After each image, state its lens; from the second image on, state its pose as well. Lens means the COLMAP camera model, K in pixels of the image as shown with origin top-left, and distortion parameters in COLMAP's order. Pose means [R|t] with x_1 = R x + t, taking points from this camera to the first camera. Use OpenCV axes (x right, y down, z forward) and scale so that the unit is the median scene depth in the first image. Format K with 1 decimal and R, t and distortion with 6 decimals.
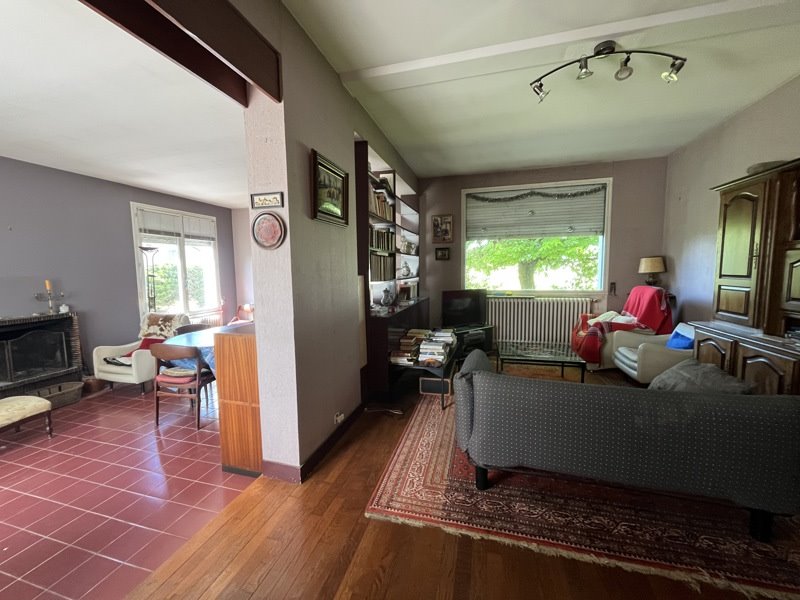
lens RADIAL K [[324.7, 0, 396.9], [0, 324.7, 292.9], [0, 0, 1]] dist [-0.001693, -0.000151]
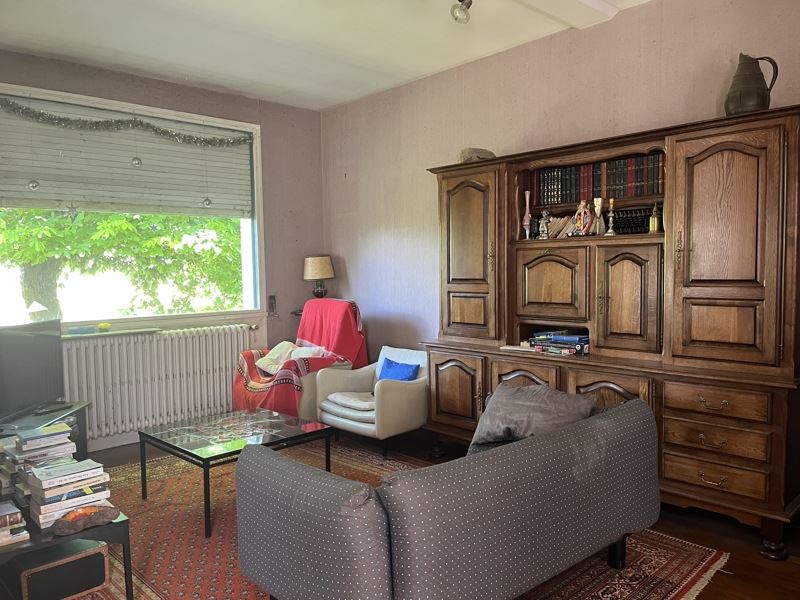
lens RADIAL K [[604.8, 0, 399.0], [0, 604.8, 307.9], [0, 0, 1]] dist [0.006672, -0.012863]
pose [[0.502379, -0.051086, 0.863137, -0.224820], [0.070858, 0.997328, 0.017787, -0.012582], [-0.861739, 0.052225, 0.504656, 0.221899]]
